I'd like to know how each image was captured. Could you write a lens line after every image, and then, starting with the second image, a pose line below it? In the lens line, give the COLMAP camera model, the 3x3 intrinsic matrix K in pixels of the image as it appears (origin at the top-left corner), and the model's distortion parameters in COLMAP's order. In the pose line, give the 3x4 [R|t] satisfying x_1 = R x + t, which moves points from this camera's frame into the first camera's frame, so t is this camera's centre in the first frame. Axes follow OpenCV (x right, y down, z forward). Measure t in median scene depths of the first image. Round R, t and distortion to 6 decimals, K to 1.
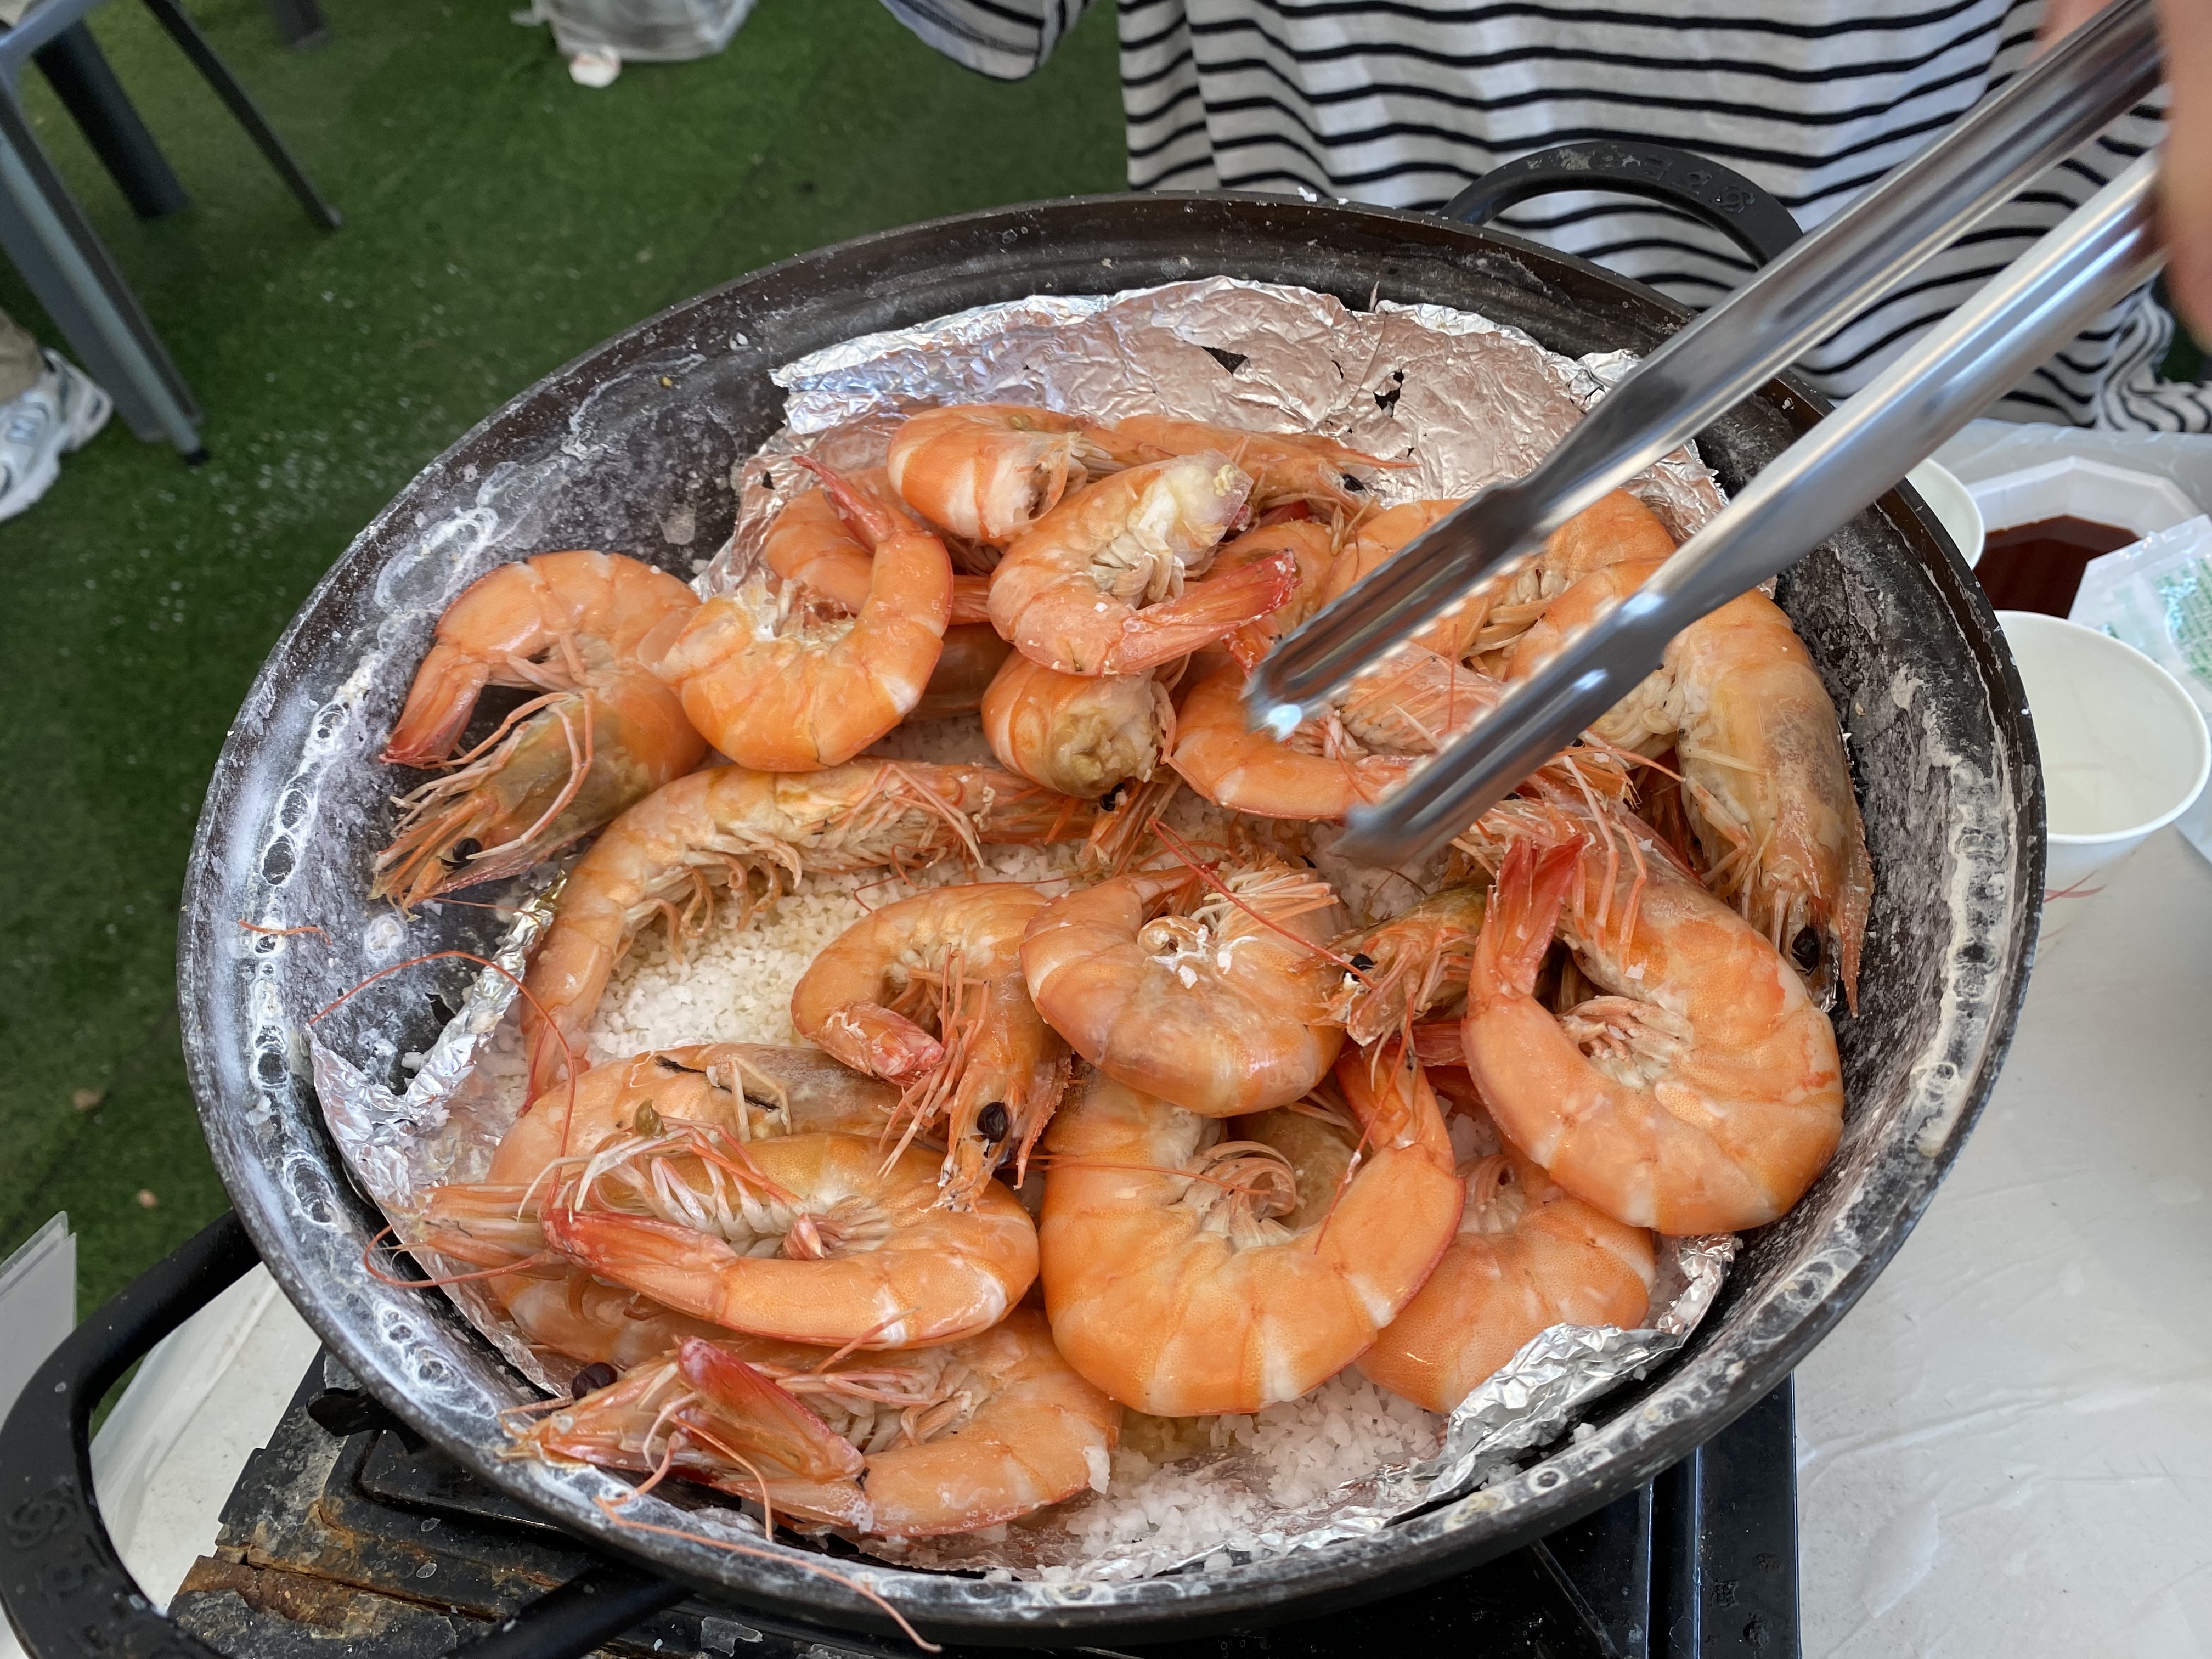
lens RADIAL K [[1778.7, 0, 1093.7], [0, 1778.7, 829.3], [0, 0, 1]] dist [-0.002610, -0.079604]
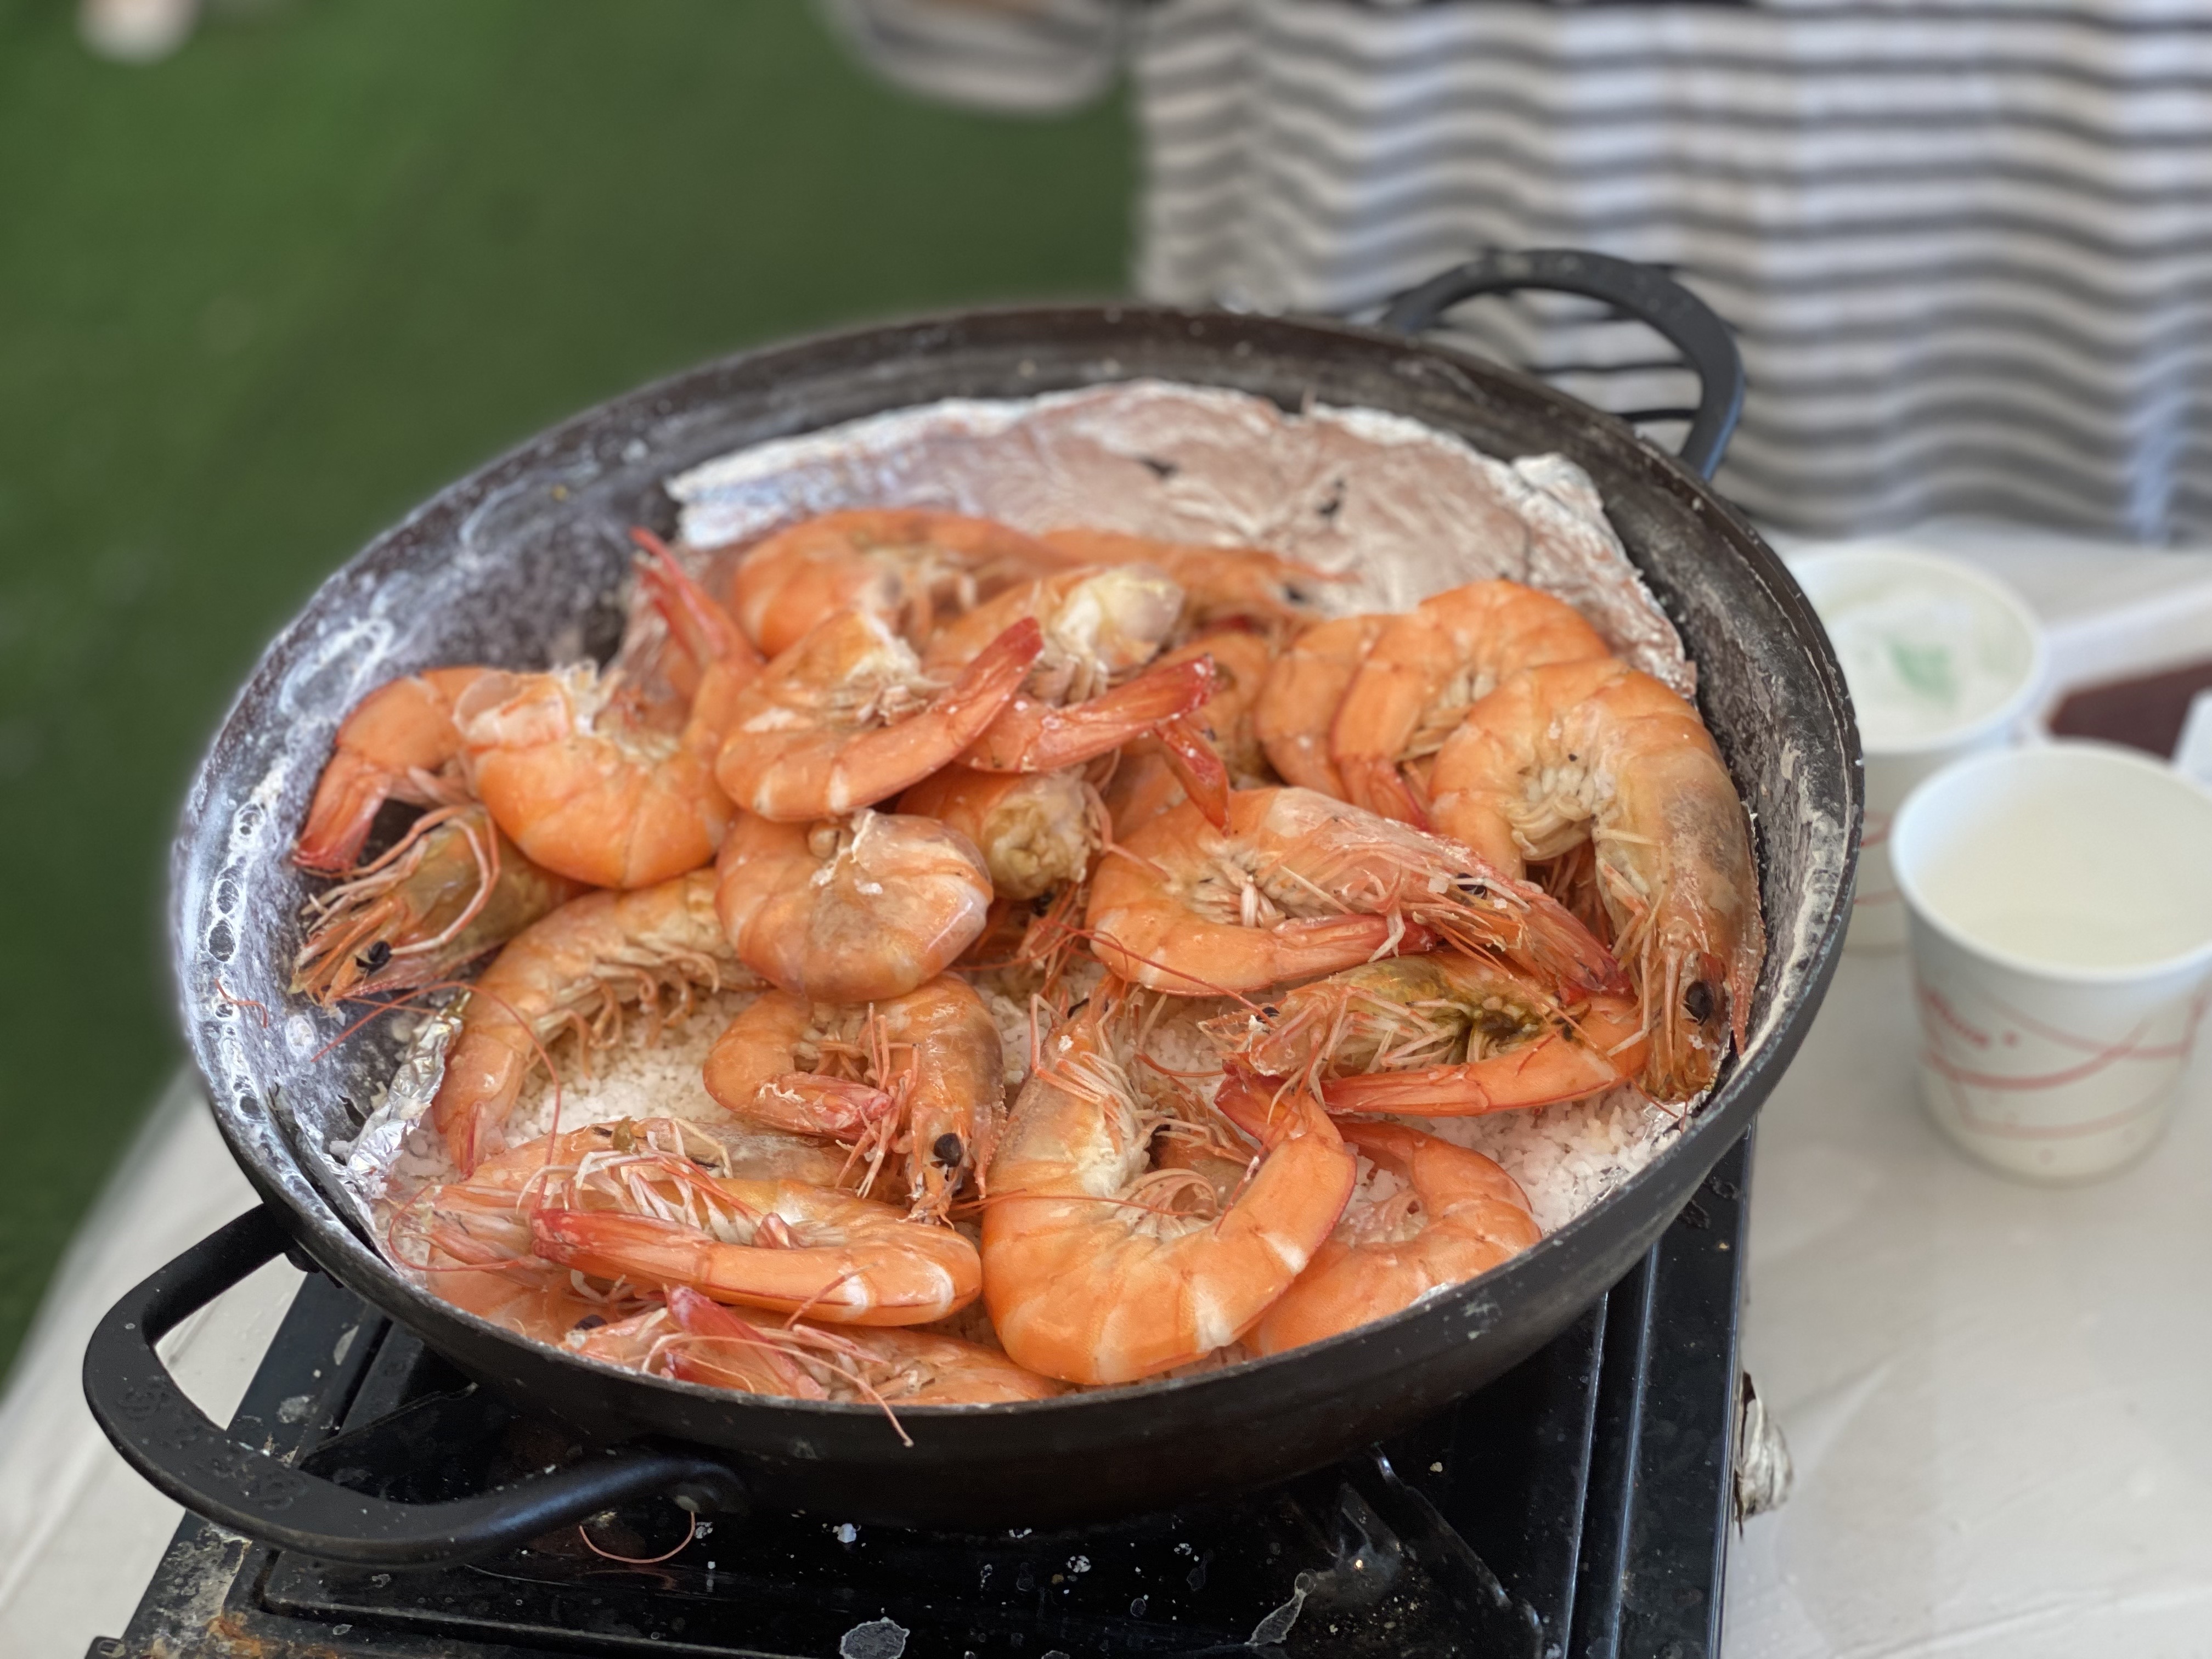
lens RADIAL K [[3367.7, 0, 1106.0], [0, 3367.7, 829.5], [0, 0, 1]] dist [-0.015049, -0.035920]
pose [[0.999309, -0.007120, 0.036479, -0.019415], [0.012912, 0.986854, -0.161096, 0.241604], [-0.034852, 0.161456, 0.986264, -0.830712]]
